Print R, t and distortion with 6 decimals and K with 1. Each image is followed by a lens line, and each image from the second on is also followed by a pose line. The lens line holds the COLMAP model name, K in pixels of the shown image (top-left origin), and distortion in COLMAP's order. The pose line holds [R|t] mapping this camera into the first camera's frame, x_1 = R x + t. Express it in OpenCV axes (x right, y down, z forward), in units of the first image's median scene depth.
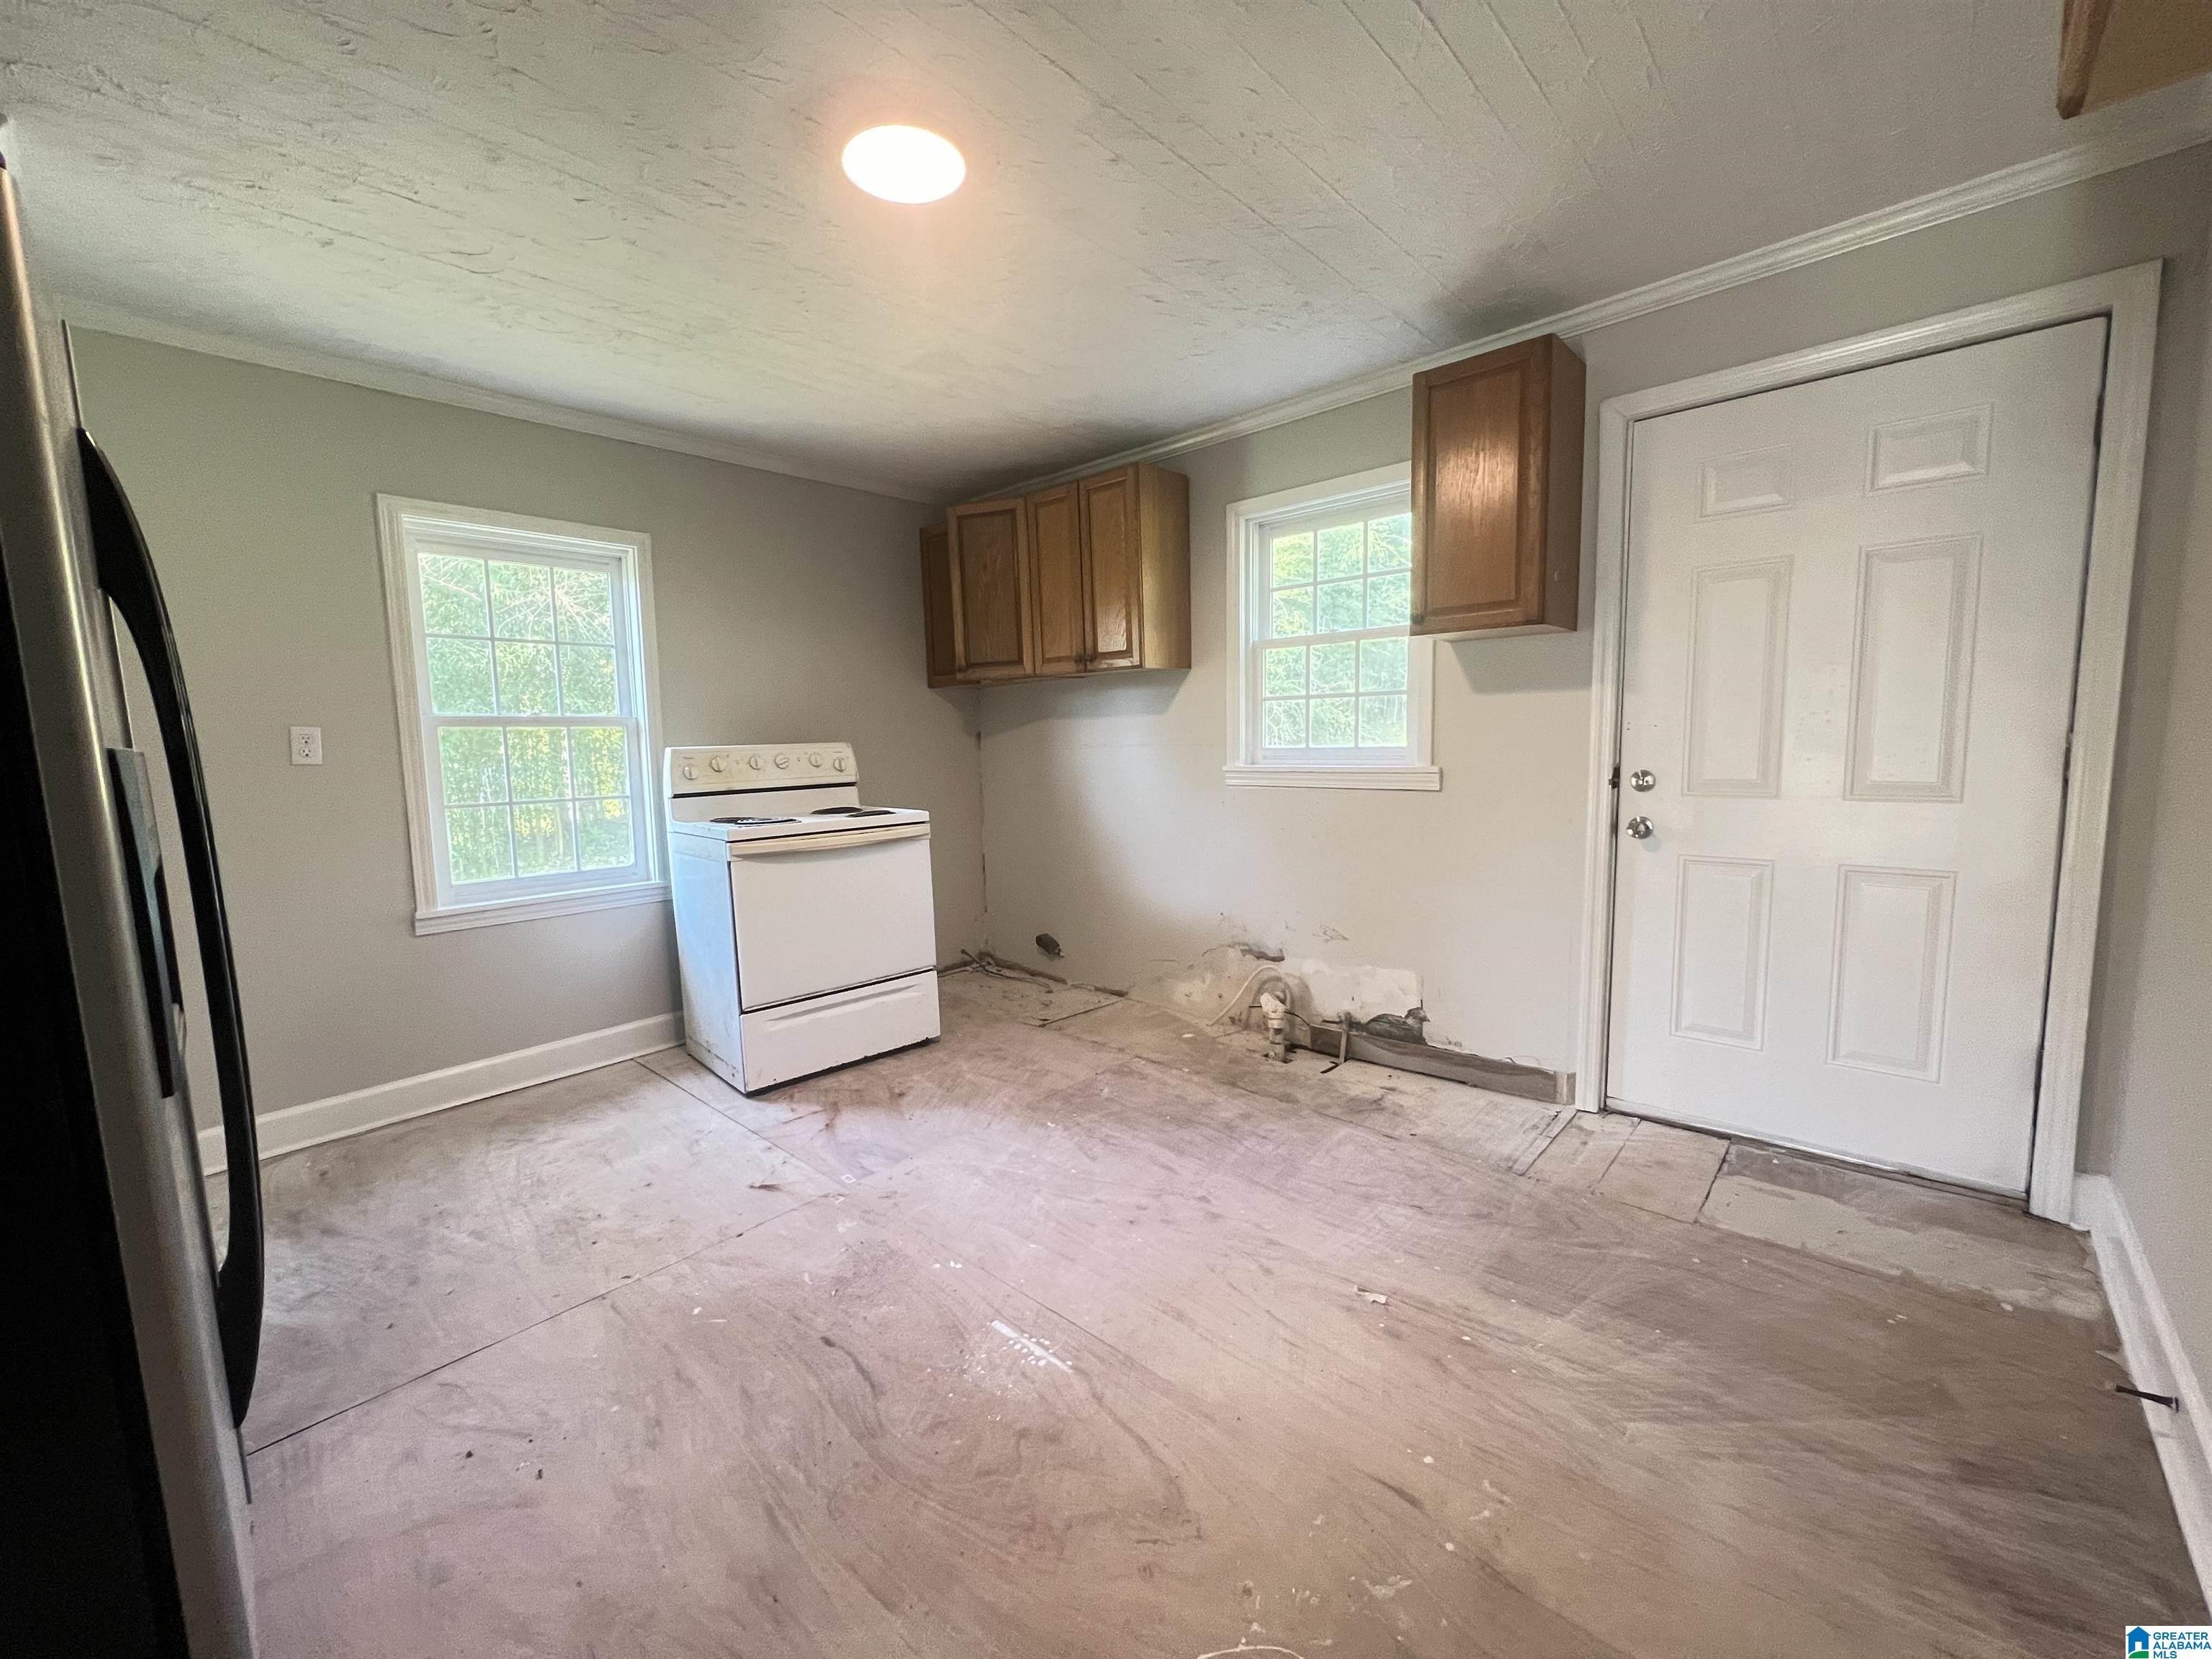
lens RADIAL K [[883.1, 0, 1105.2], [0, 883.1, 849.6], [0, 0, 1]] dist [0.000919, 0.000235]
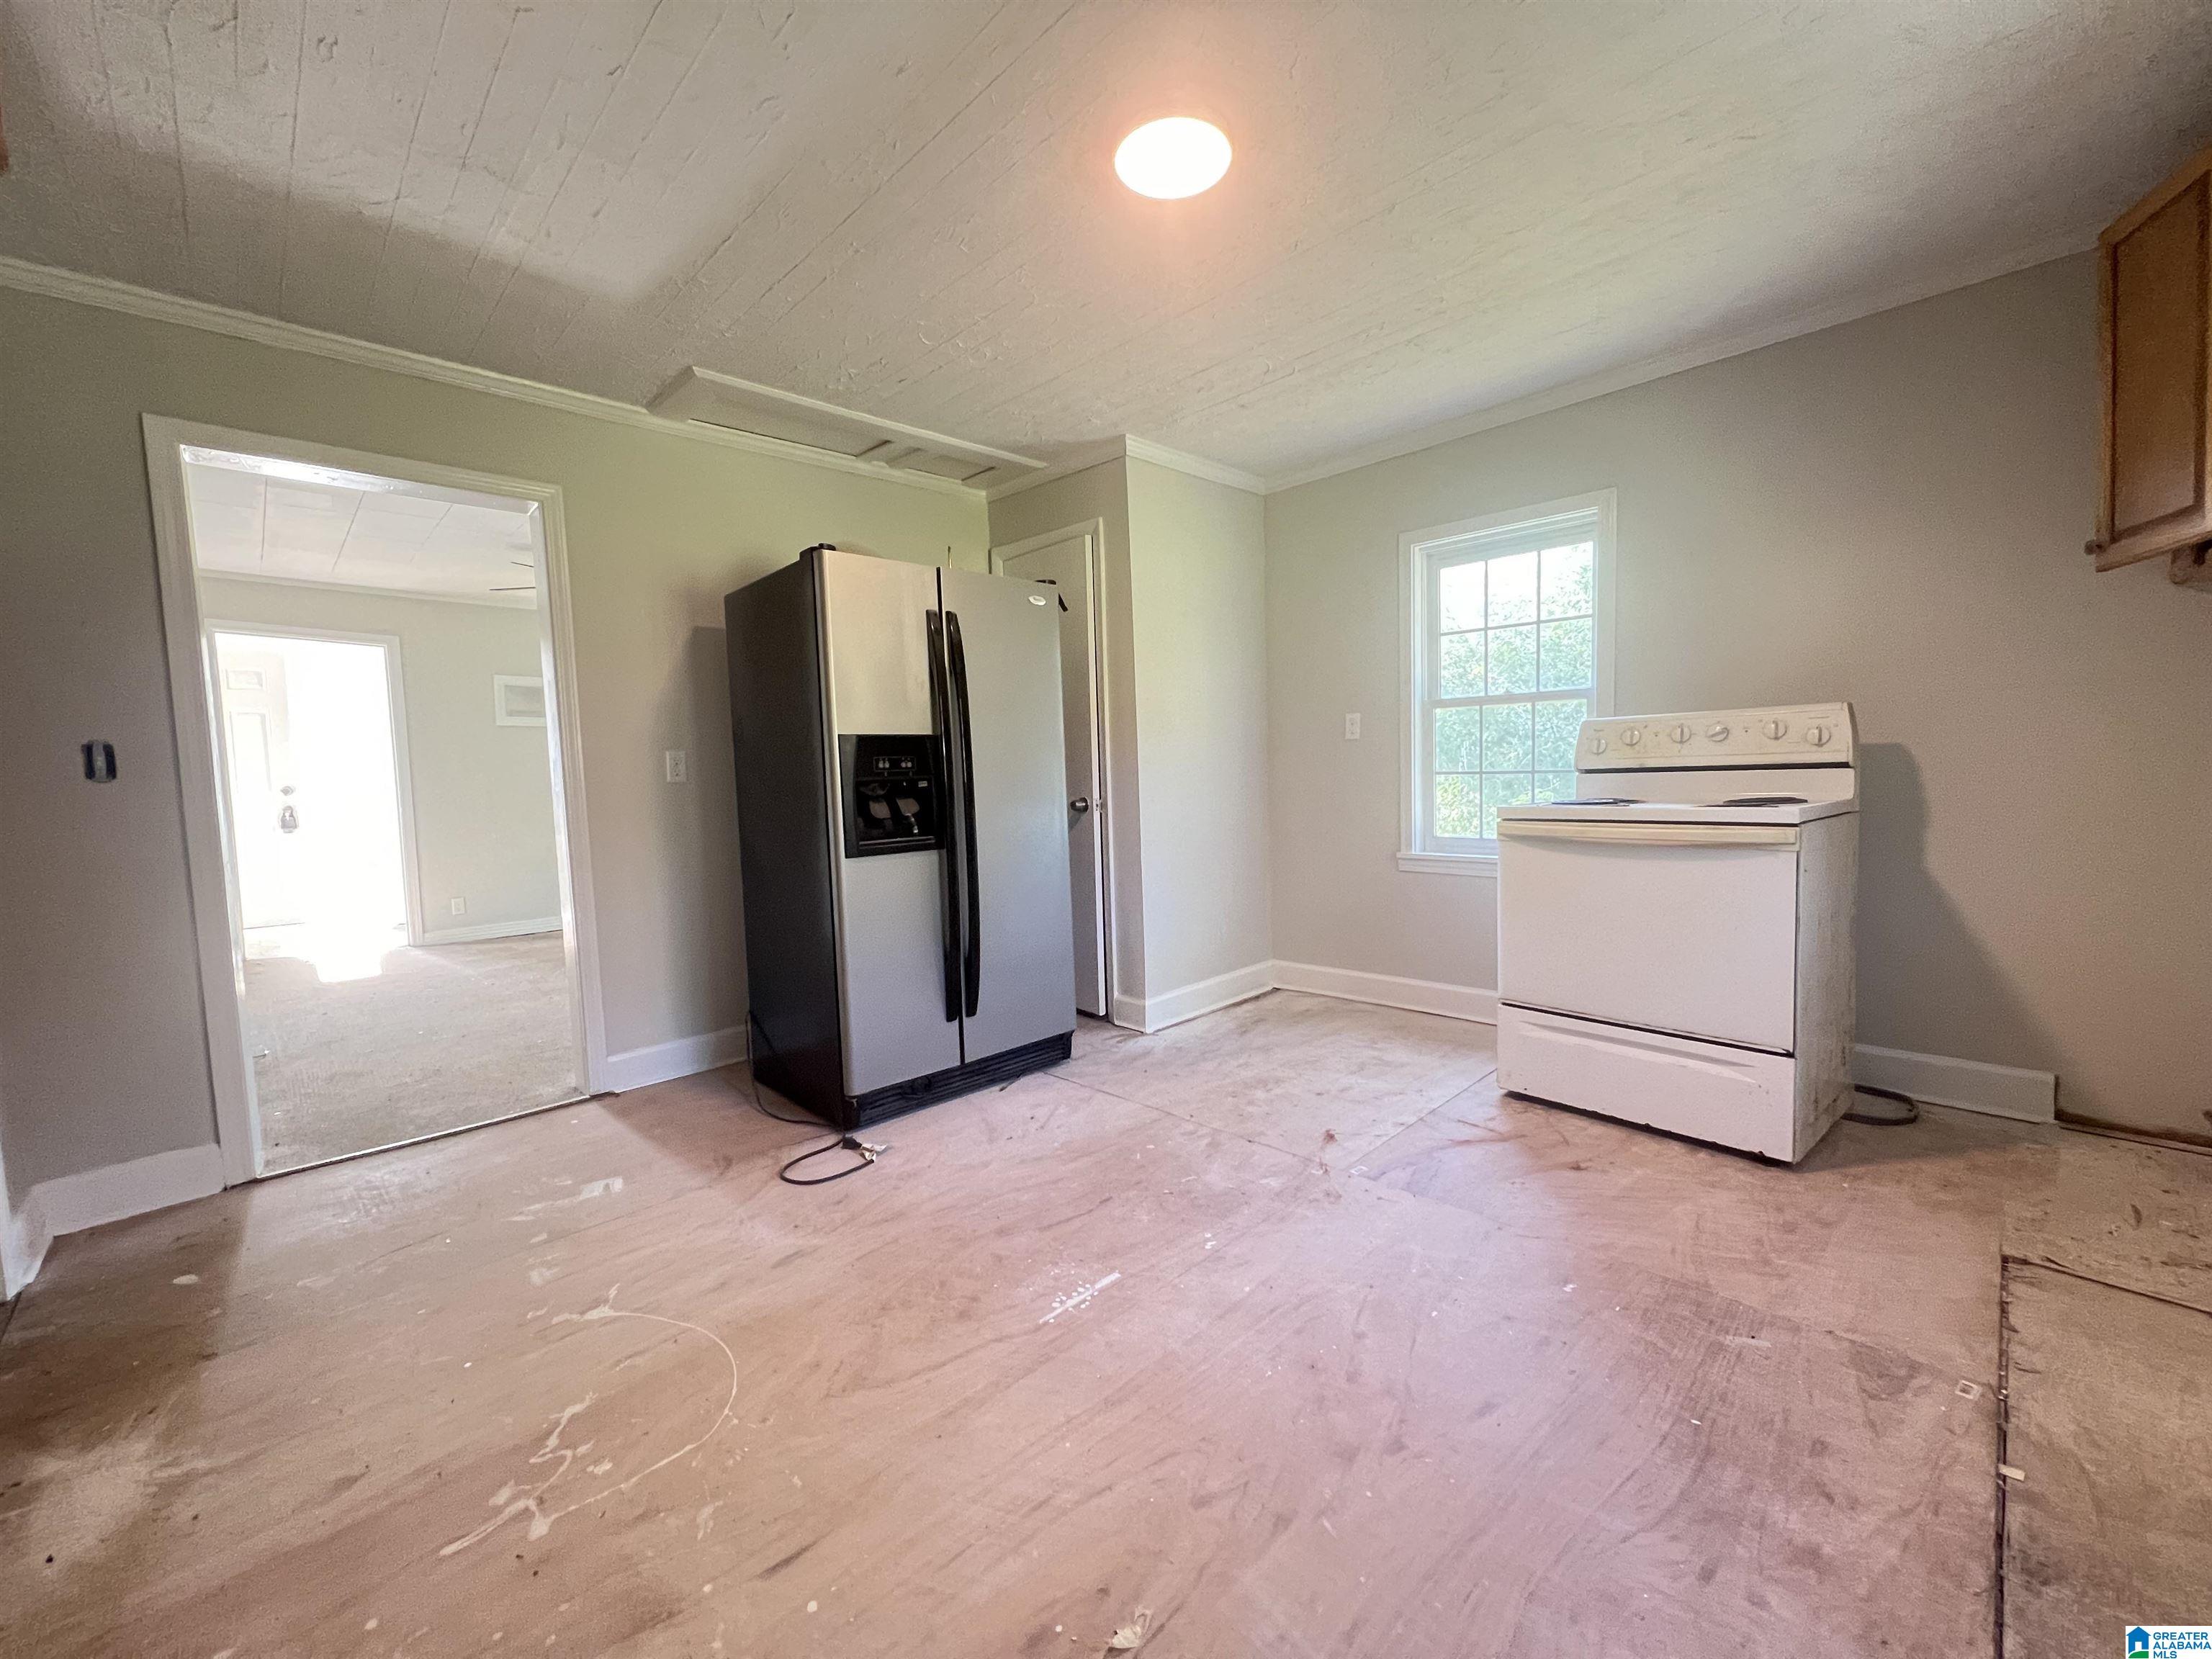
lens RADIAL K [[883.1, 0, 1105.2], [0, 883.1, 849.6], [0, 0, 1]] dist [0.000919, 0.000235]
pose [[-0.056377, 0.118199, -0.991388, 0.563408], [-0.092955, 0.988033, 0.123085, -0.055789], [0.994073, 0.099094, -0.044715, 0.654379]]
